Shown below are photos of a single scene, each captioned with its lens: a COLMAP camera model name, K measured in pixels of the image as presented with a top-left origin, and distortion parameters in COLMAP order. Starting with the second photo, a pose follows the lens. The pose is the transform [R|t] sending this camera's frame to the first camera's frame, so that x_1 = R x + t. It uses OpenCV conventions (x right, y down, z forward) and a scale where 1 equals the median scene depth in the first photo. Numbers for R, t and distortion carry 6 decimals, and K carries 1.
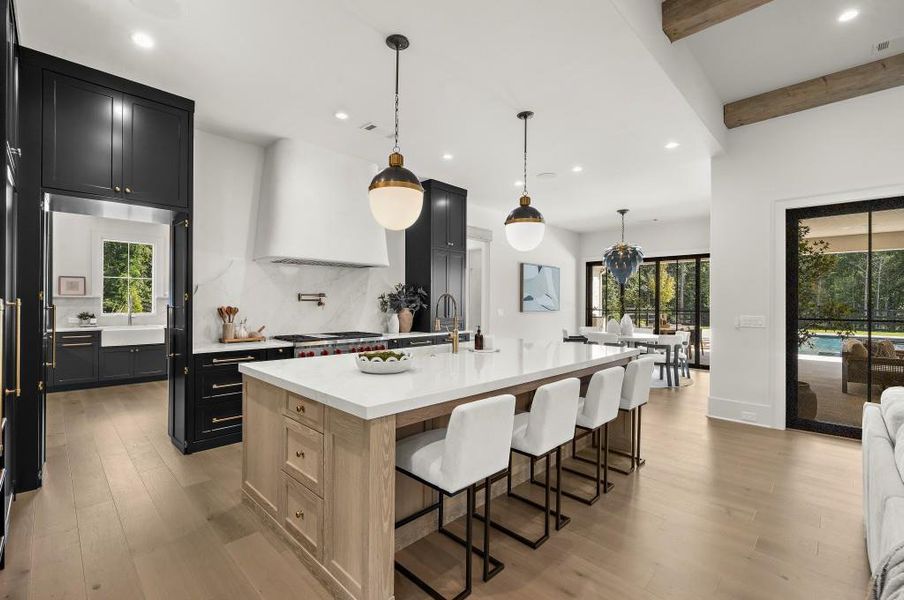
lens RADIAL K [[398.3, 0, 446.2], [0, 398.3, 300.2], [0, 0, 1]] dist [0.002131, -0.000639]
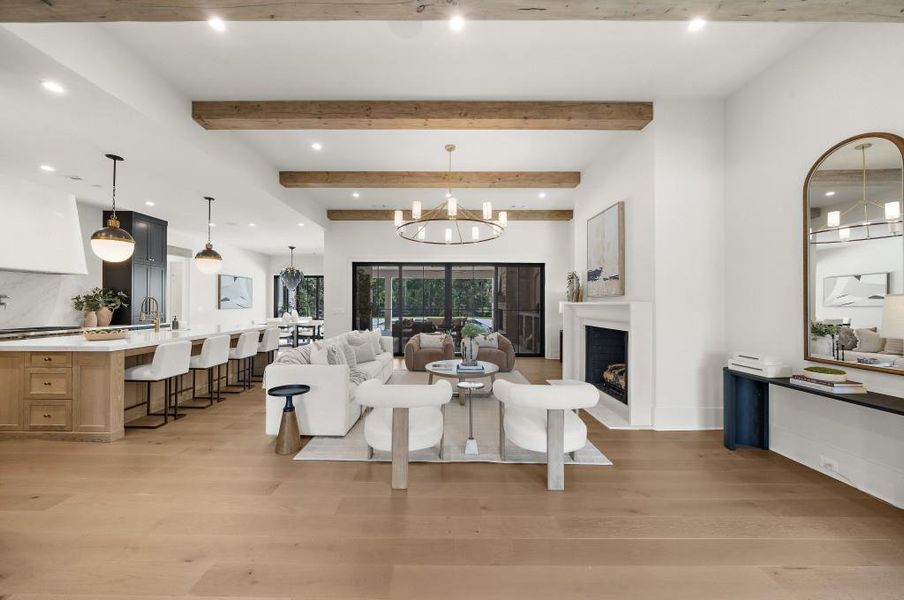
lens RADIAL K [[311.1, 0, 443.9], [0, 311.1, 301.8], [0, 0, 1]] dist [-0.007219, -0.000135]
pose [[0.713046, 0.000386, 0.701117, -0.017734], [-0.003457, 0.999990, 0.002965, -0.003992], [-0.701109, -0.004538, 0.713040, -0.484690]]
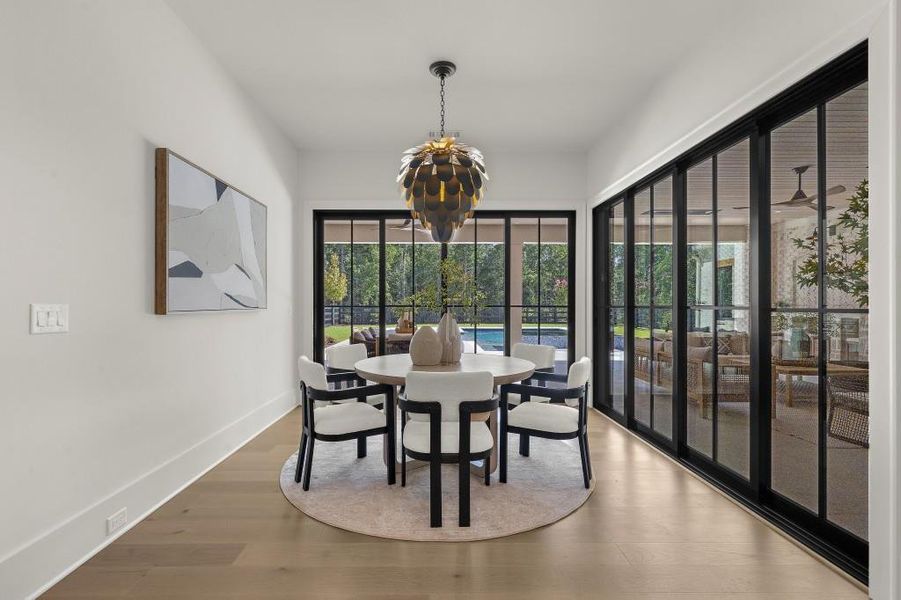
lens RADIAL K [[428.1, 0, 448.0], [0, 428.1, 294.1], [0, 0, 1]] dist [0.000175, -0.000090]
pose [[0.711098, -0.005306, 0.703073, 0.164821], [-0.001252, 0.999960, 0.008813, 0.016298], [-0.703092, -0.007147, 0.711063, 0.874837]]
